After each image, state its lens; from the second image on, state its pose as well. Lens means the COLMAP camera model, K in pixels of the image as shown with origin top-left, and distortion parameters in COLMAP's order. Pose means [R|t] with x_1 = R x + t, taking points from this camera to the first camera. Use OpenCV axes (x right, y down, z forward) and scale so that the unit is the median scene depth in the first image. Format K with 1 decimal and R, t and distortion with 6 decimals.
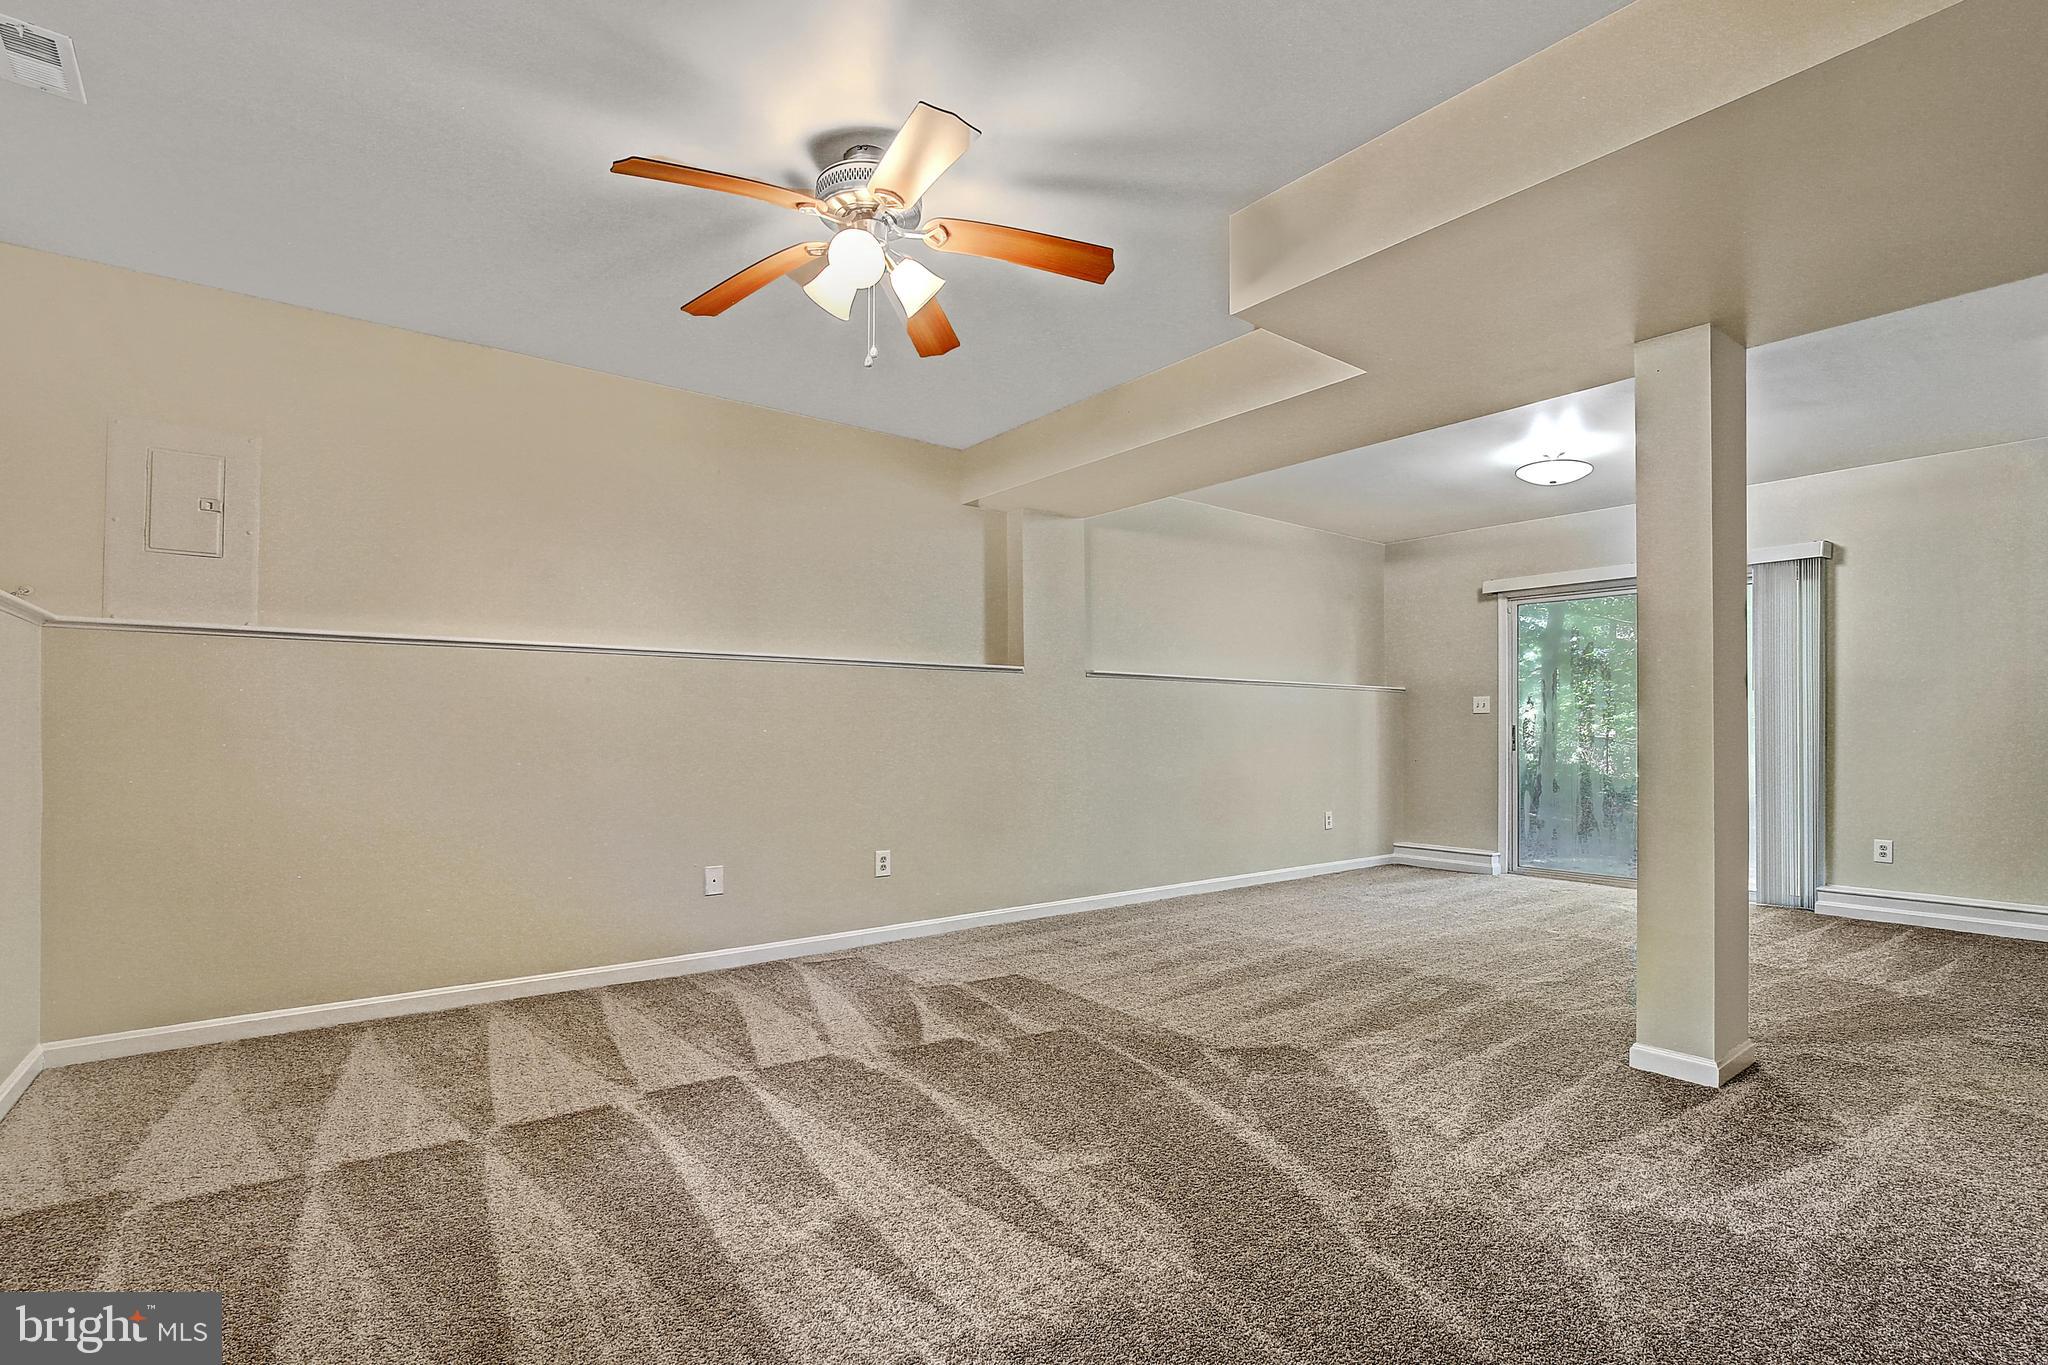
lens RADIAL K [[937.4, 0, 1032.2], [0, 937.4, 727.3], [0, 0, 1]] dist [-0.001097, 0.000064]
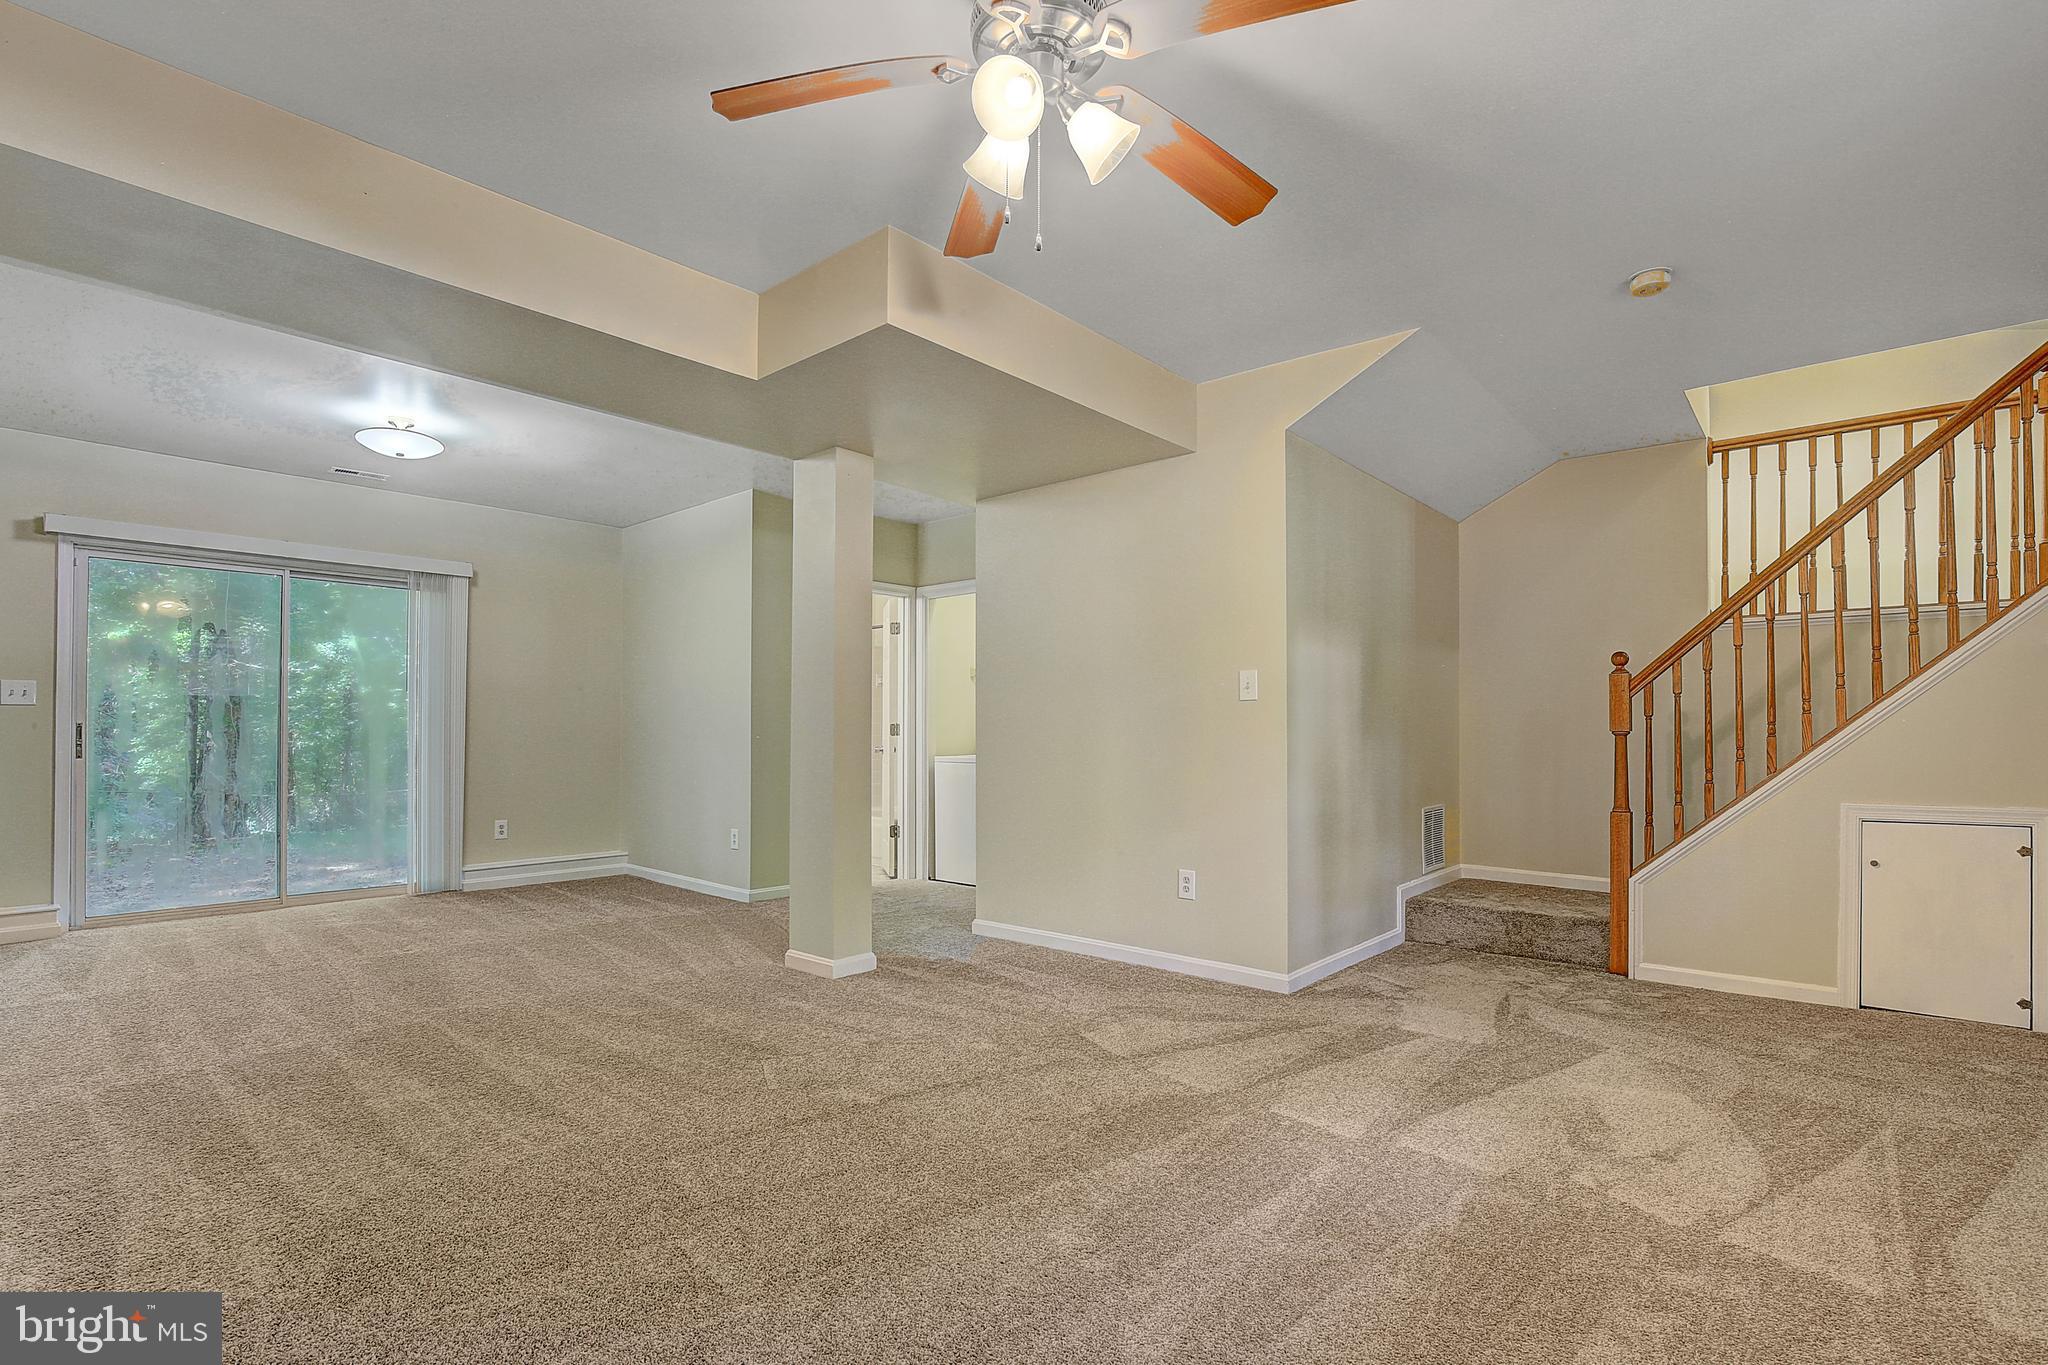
lens RADIAL K [[973.5, 0, 1023.1], [0, 973.5, 722.9], [0, 0, 1]] dist [-0.014630, 0.000982]
pose [[-0.191744, 0.006026, 0.981427, -0.469068], [-0.008264, 0.999936, -0.007754, -0.002792], [-0.981410, -0.009597, -0.191682, 0.579146]]
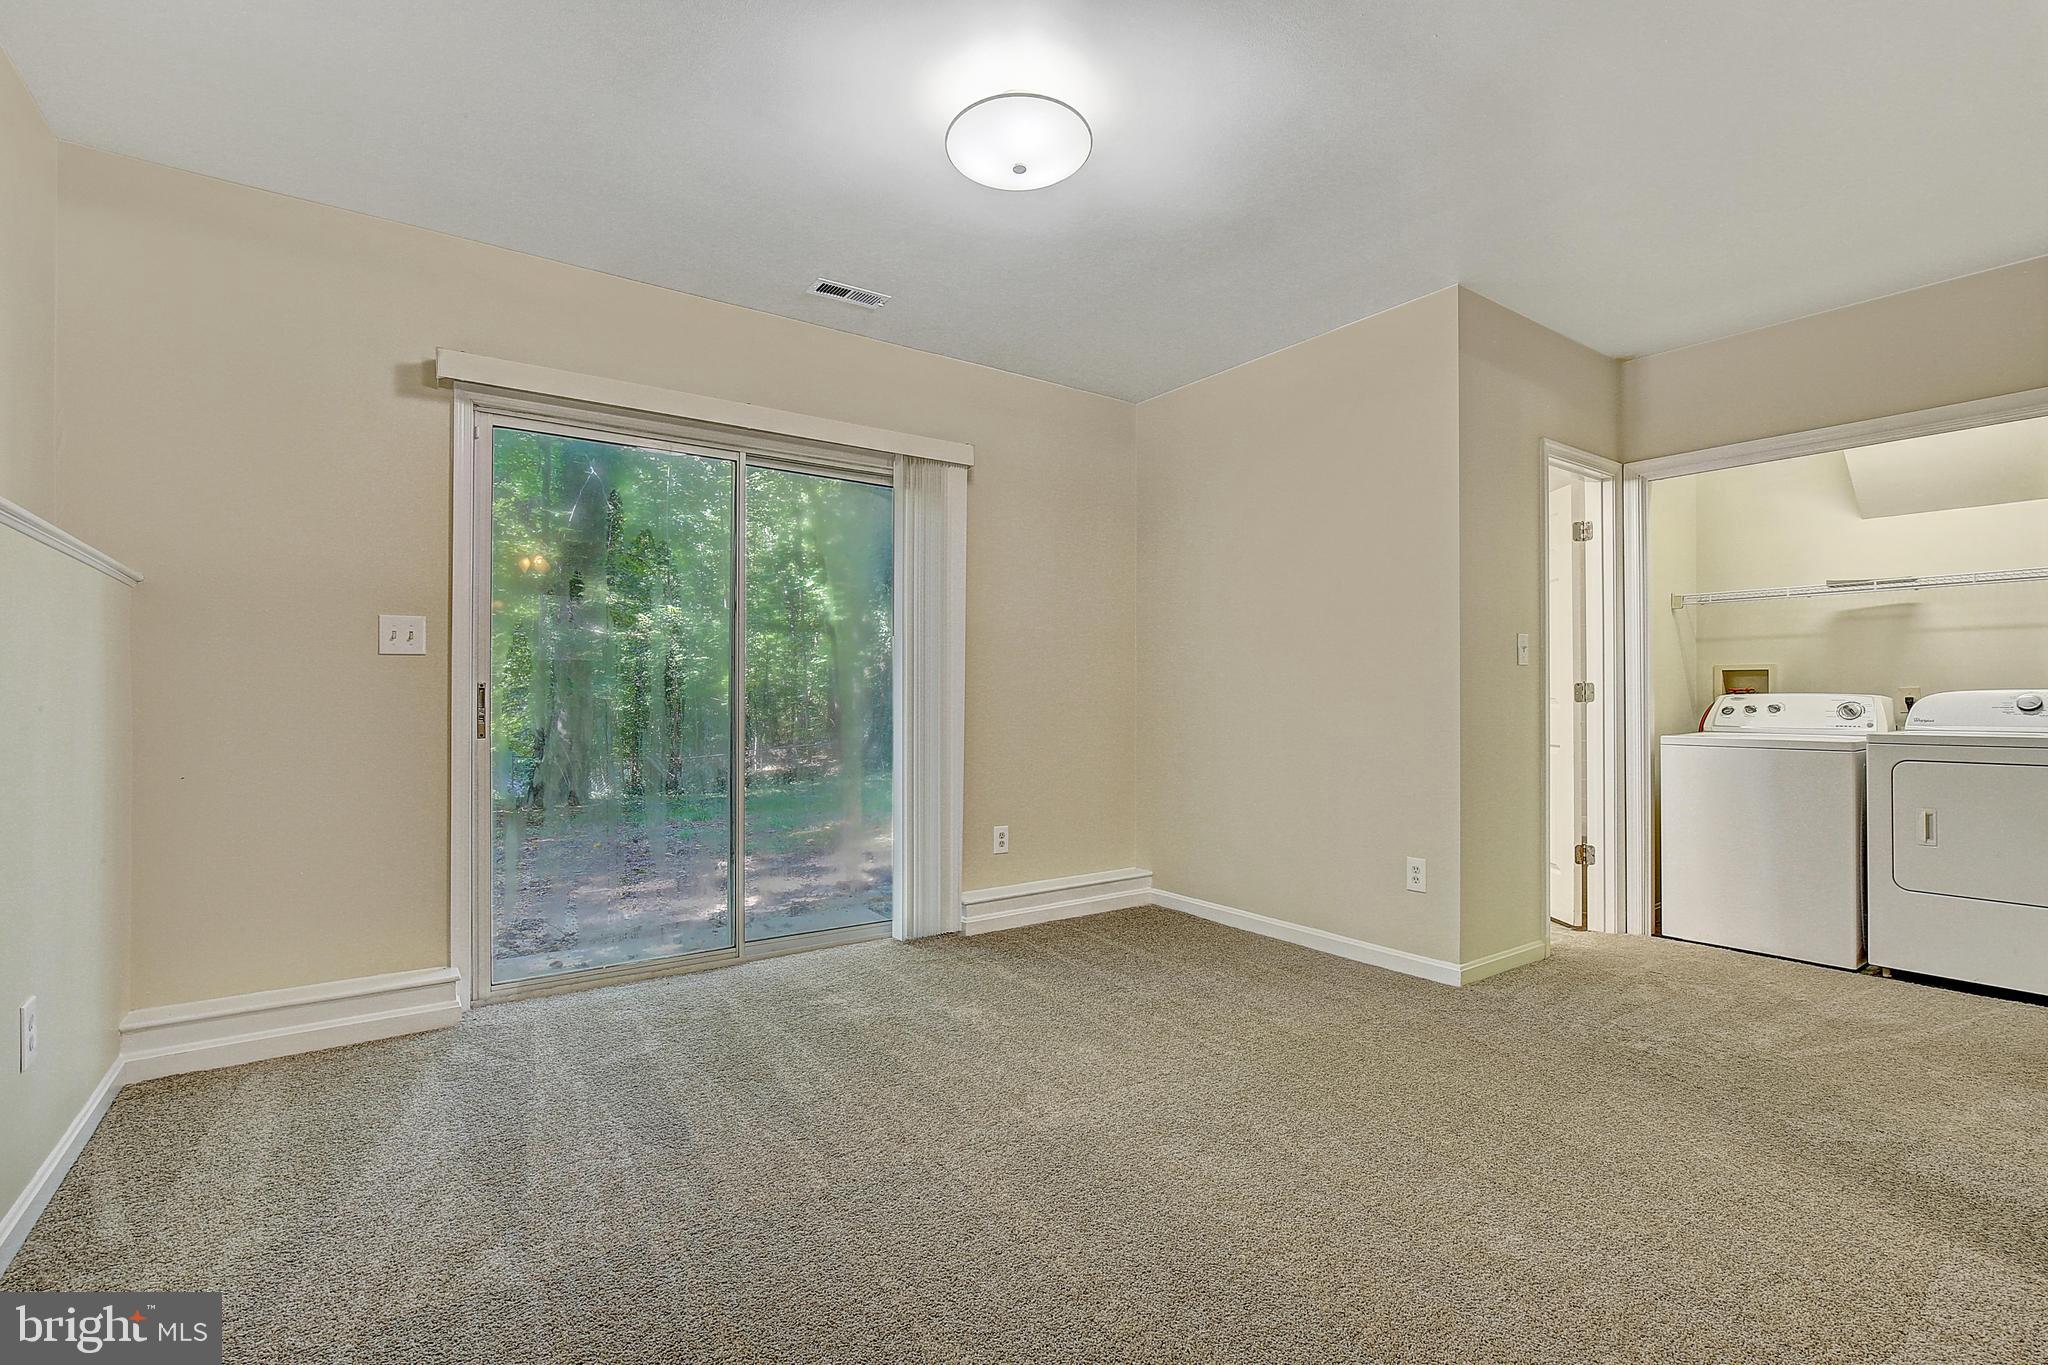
lens RADIAL K [[951.0, 0, 1028.8], [0, 951.0, 690.8], [0, 0, 1]] dist [-0.002263, 0.000617]
pose [[0.013877, 0.004590, 0.999893, 0.061644], [-0.006752, 0.999967, -0.004497, 0.003344], [-0.999881, -0.006689, 0.013907, 0.971583]]
